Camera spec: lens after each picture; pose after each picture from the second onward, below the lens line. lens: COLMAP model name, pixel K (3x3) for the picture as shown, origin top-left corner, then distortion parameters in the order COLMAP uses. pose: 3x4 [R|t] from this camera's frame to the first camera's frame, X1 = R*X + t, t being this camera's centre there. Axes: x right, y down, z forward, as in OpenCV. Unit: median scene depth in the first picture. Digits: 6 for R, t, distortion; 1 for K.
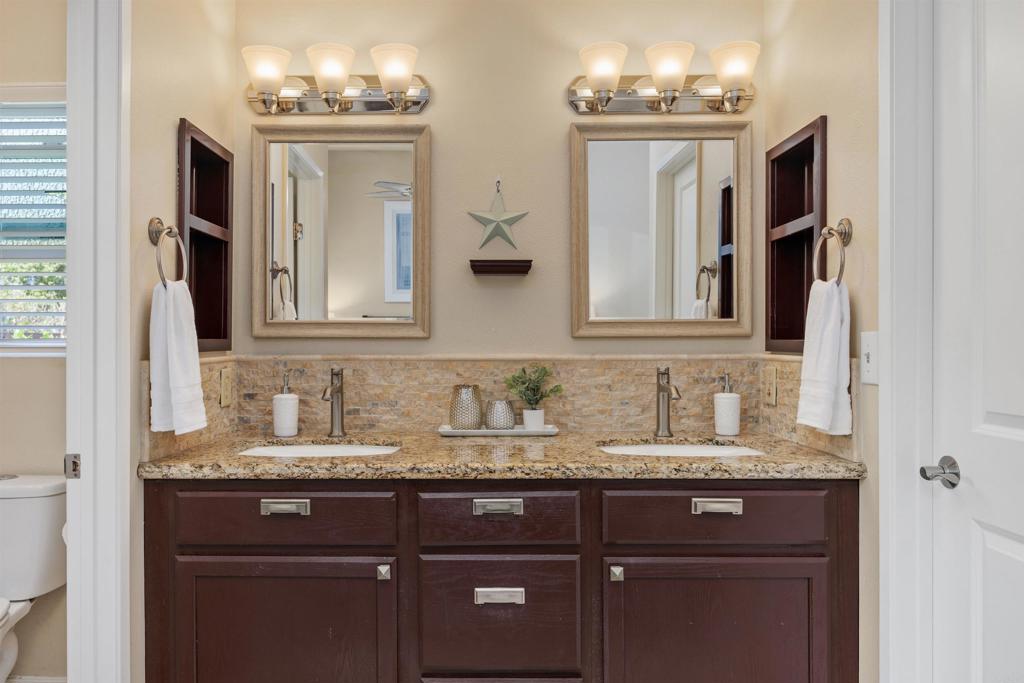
lens RADIAL K [[725.9, 0, 507.1], [0, 725.9, 337.7], [0, 0, 1]] dist [-0.002366, -0.000853]
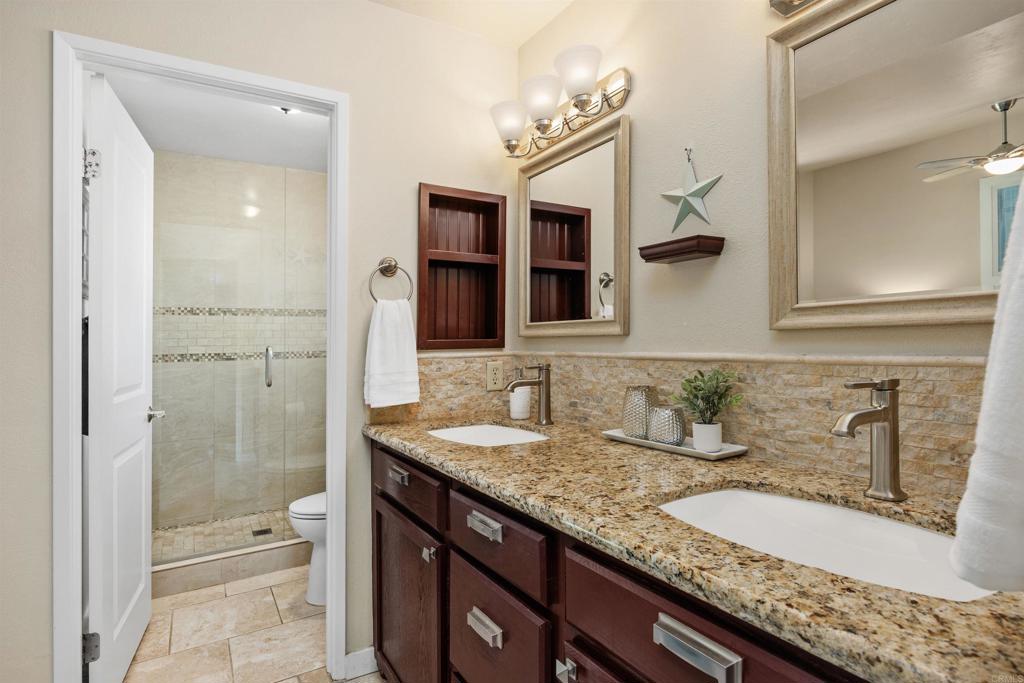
lens RADIAL K [[524.6, 0, 509.5], [0, 524.6, 334.4], [0, 0, 1]] dist [0.004903, 0.000857]
pose [[0.503293, -0.018920, -0.863908, 0.426500], [0.022759, 0.999704, -0.008635, 0.002238], [0.863816, -0.015316, 0.503575, 0.527353]]
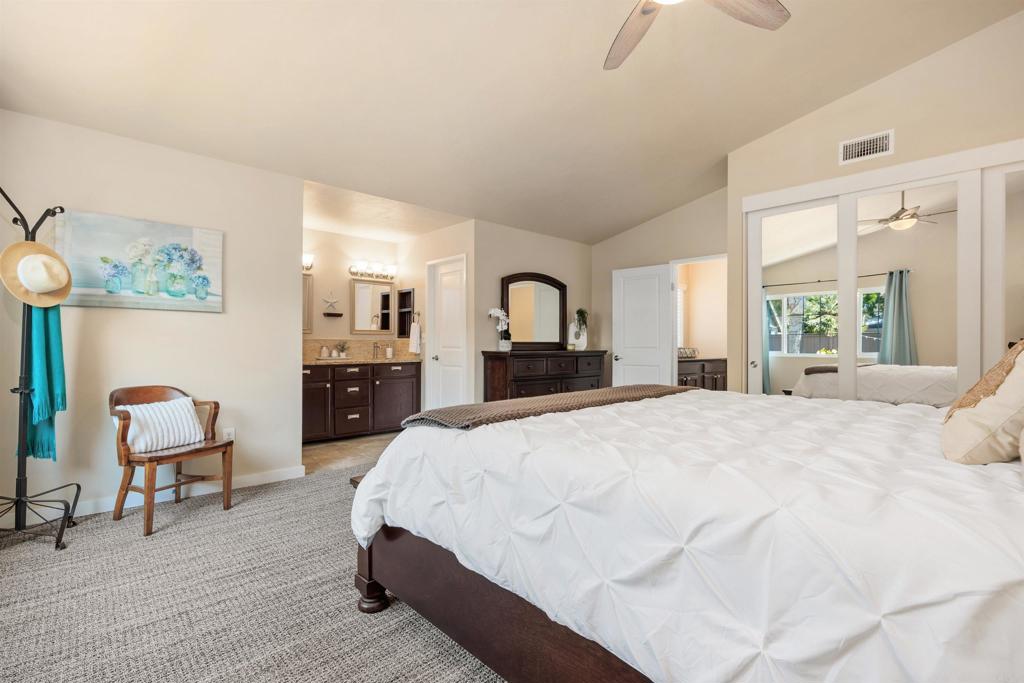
lens RADIAL K [[487.0, 0, 507.2], [0, 487.0, 343.4], [0, 0, 1]] dist [0.001444, 0.000154]
pose [[0.733502, 0.005357, 0.679666, -1.070538], [-0.010071, 0.999945, 0.002988, 0.034410], [-0.679612, -0.009036, 0.733516, -1.473904]]
